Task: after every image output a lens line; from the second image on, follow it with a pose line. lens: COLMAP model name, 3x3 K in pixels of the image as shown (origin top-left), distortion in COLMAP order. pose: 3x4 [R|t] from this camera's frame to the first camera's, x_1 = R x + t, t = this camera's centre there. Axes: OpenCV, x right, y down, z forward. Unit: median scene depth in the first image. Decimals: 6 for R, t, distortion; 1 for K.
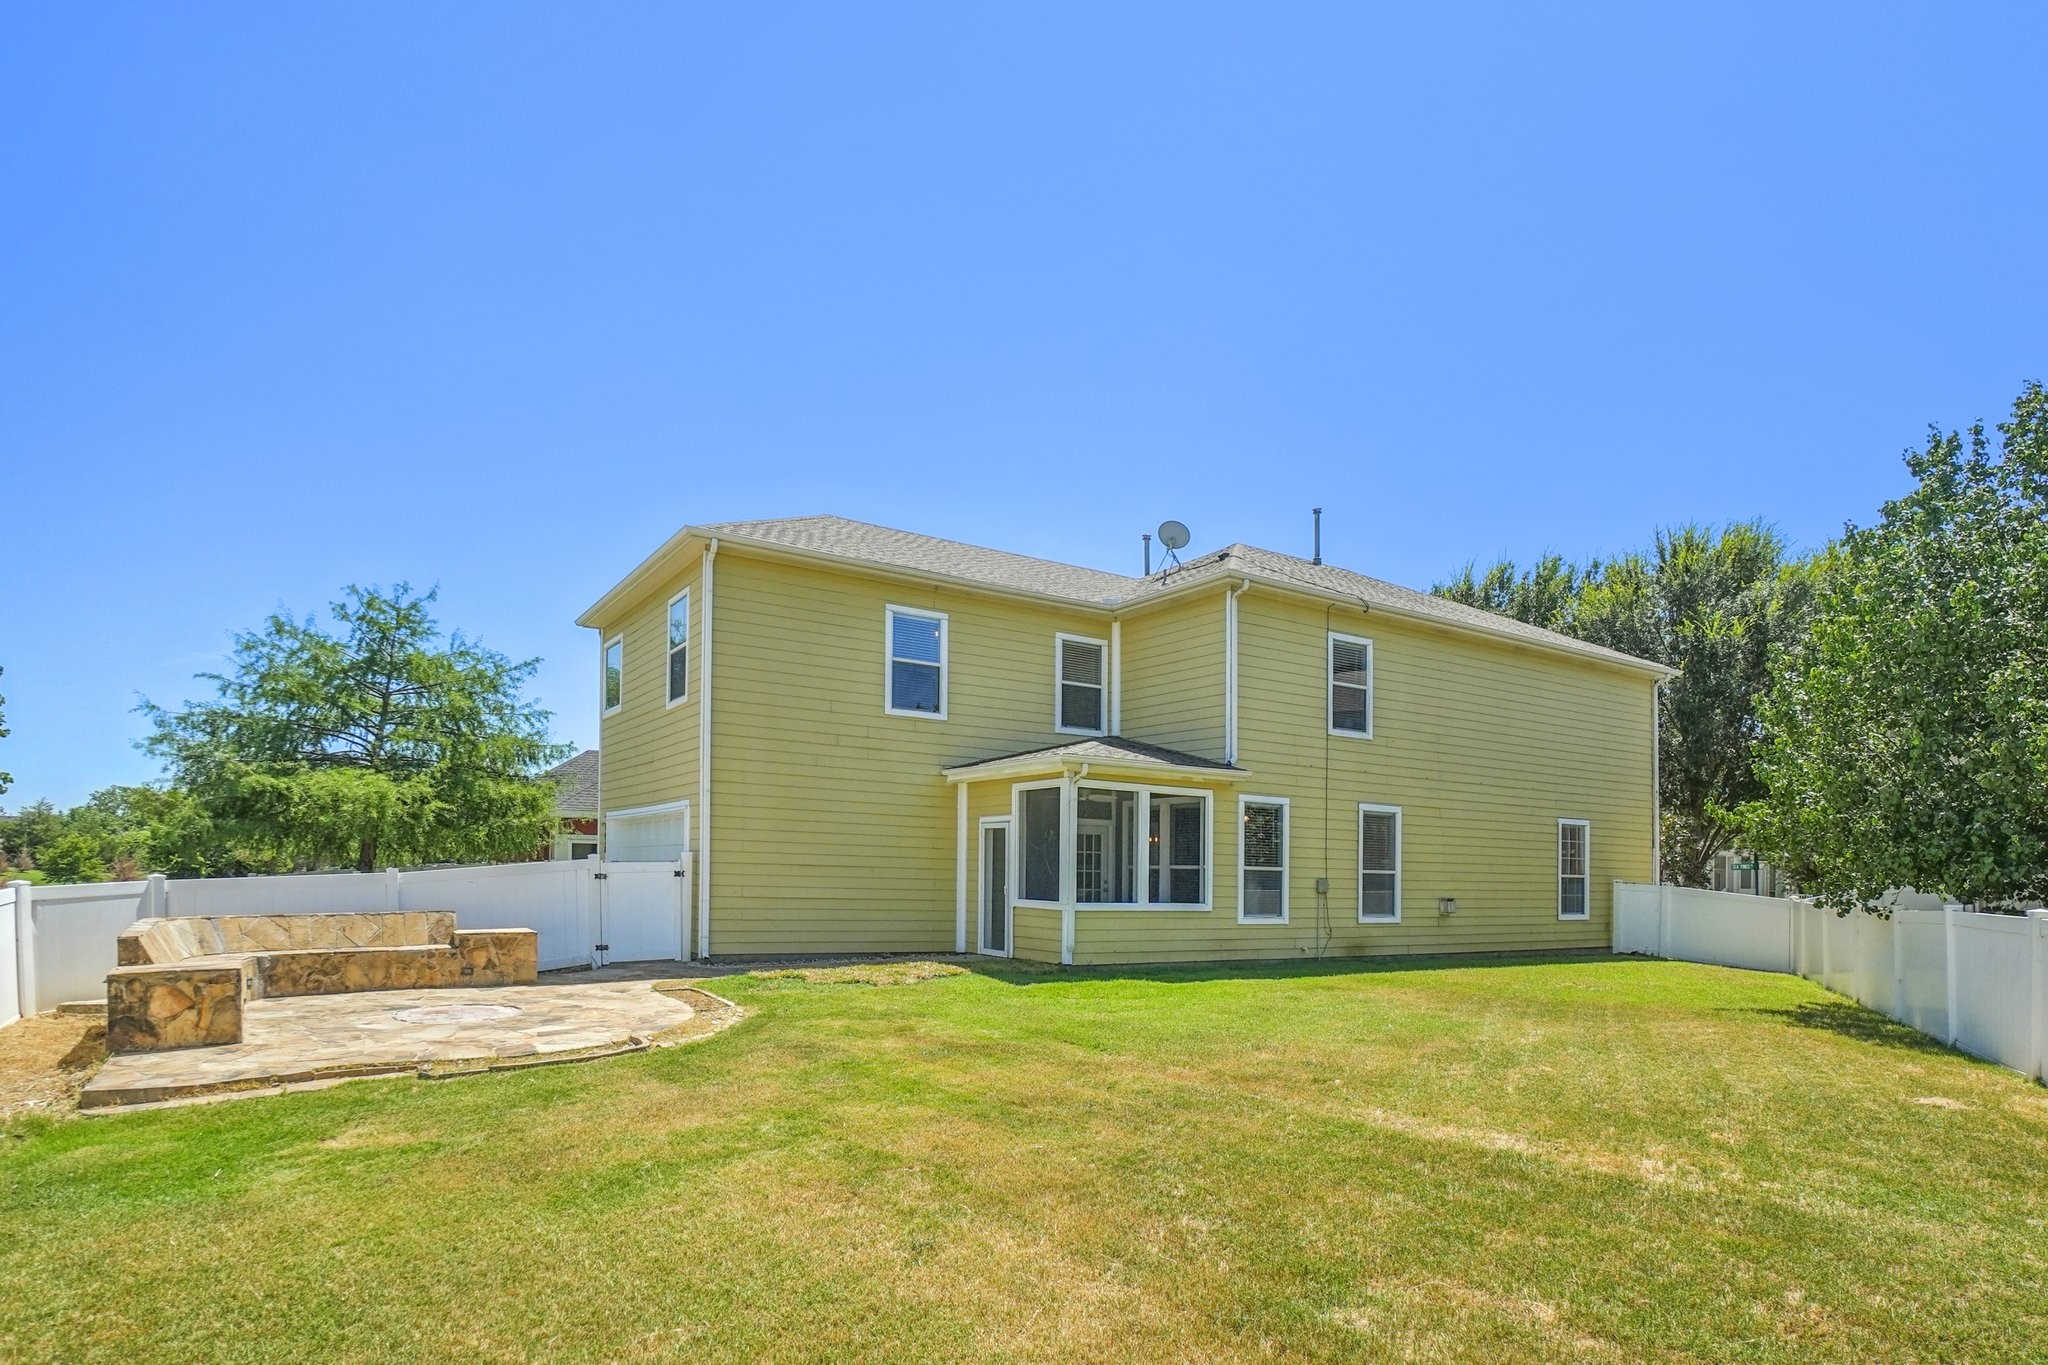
lens RADIAL K [[1067.2, 0, 1024.0], [0, 1067.2, 682.5], [0, 0, 1]] dist [-0.002648, -0.001933]
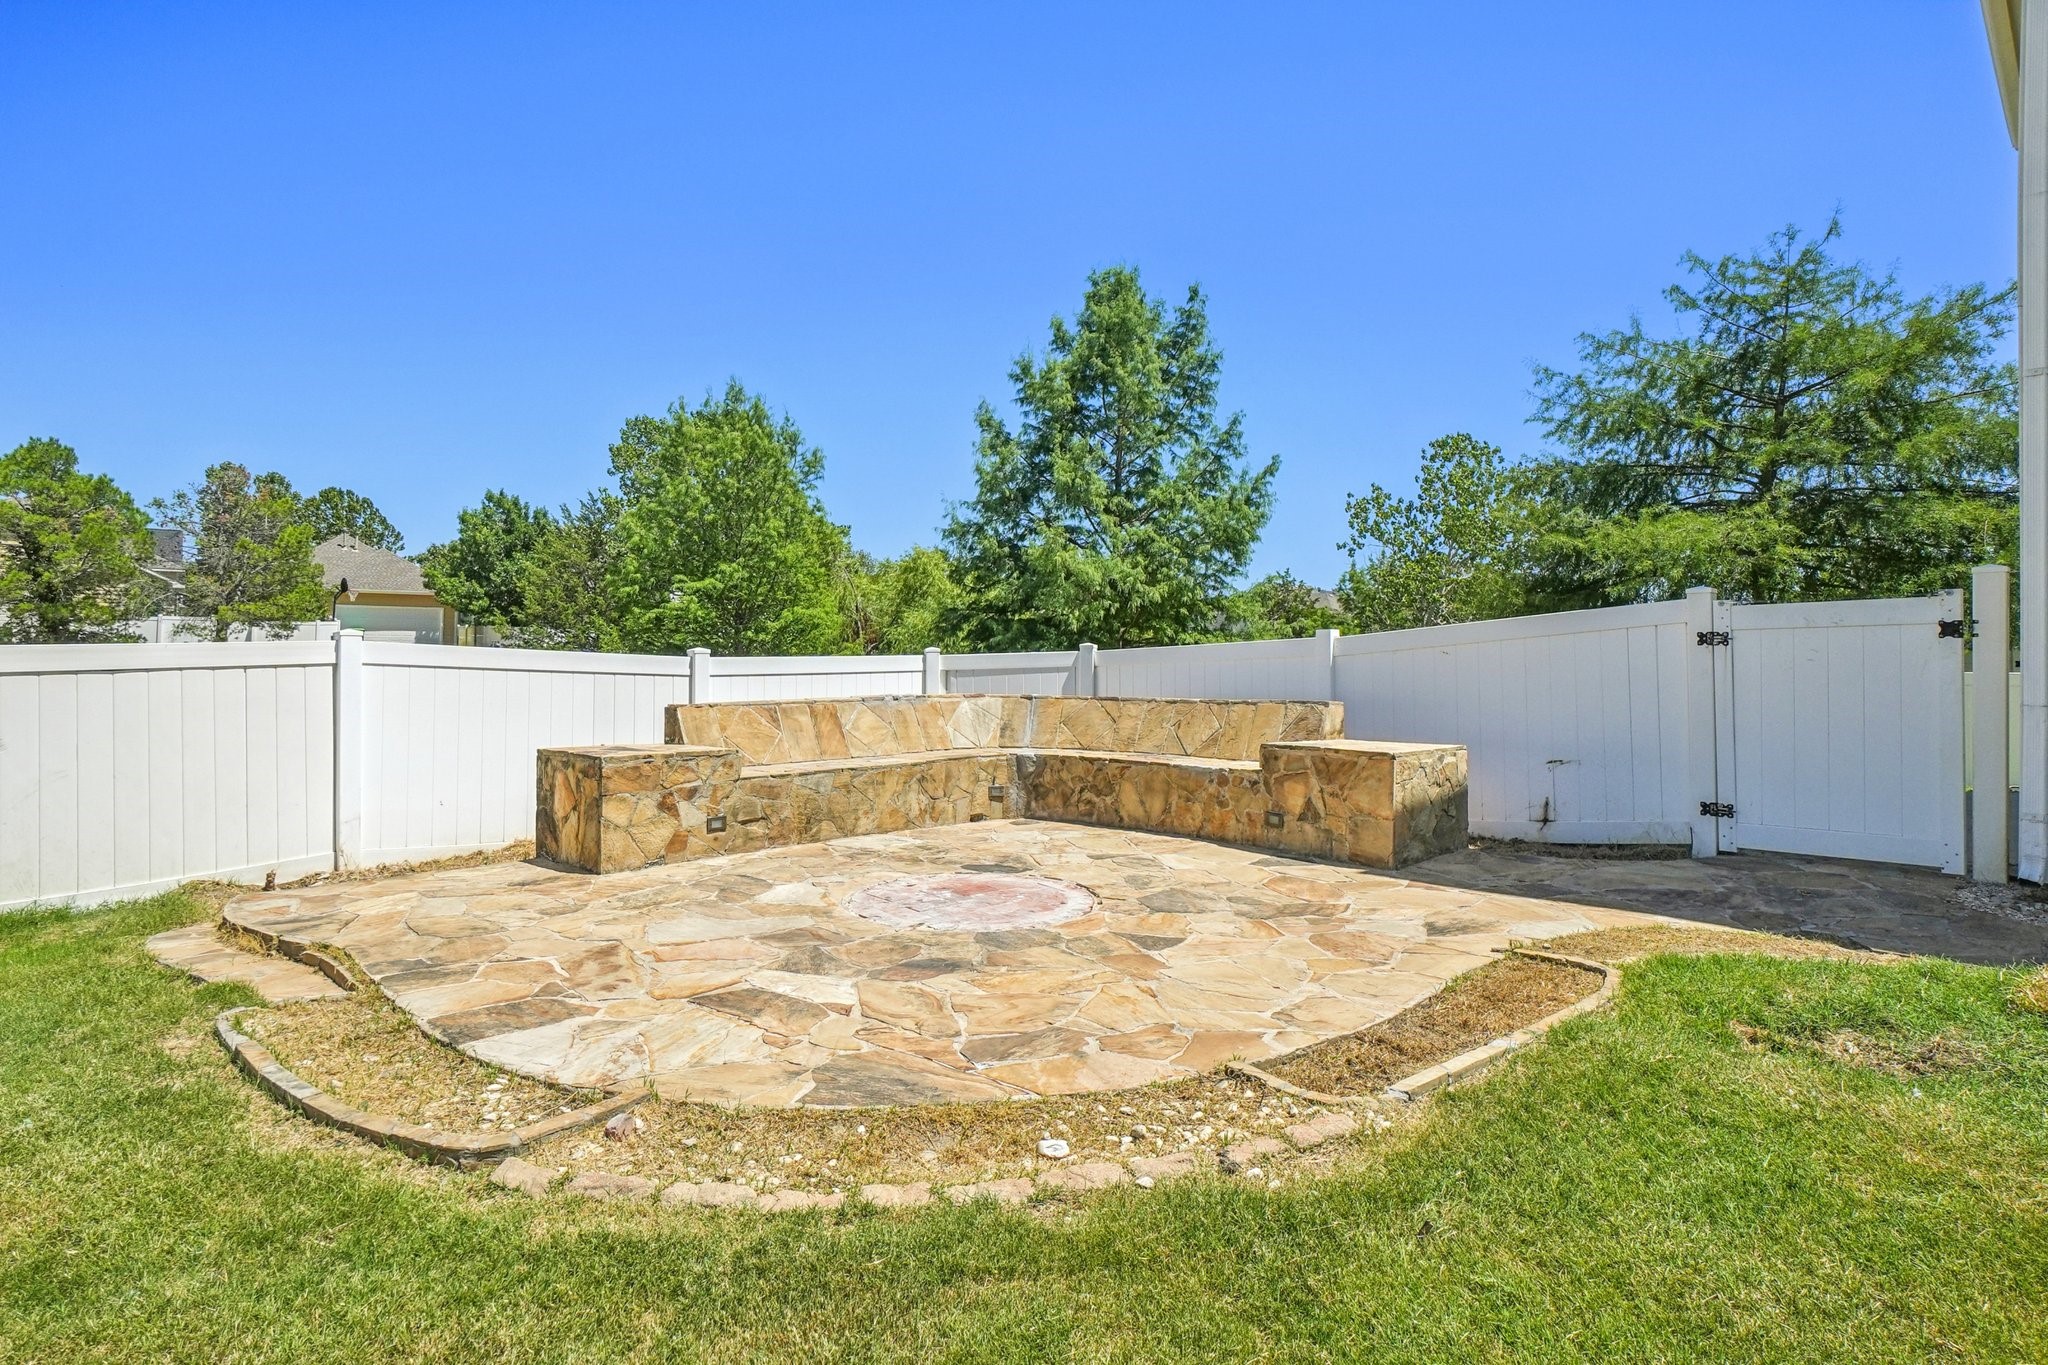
lens RADIAL K [[1095.2, 0, 1024.2], [0, 1095.2, 642.4], [0, 0, 1]] dist [-0.005688, -0.000519]
pose [[0.176014, -0.029327, -0.983951, -0.036529], [0.159665, 0.987171, -0.000862, 0.173050], [0.971353, -0.156950, 0.178438, 0.817909]]
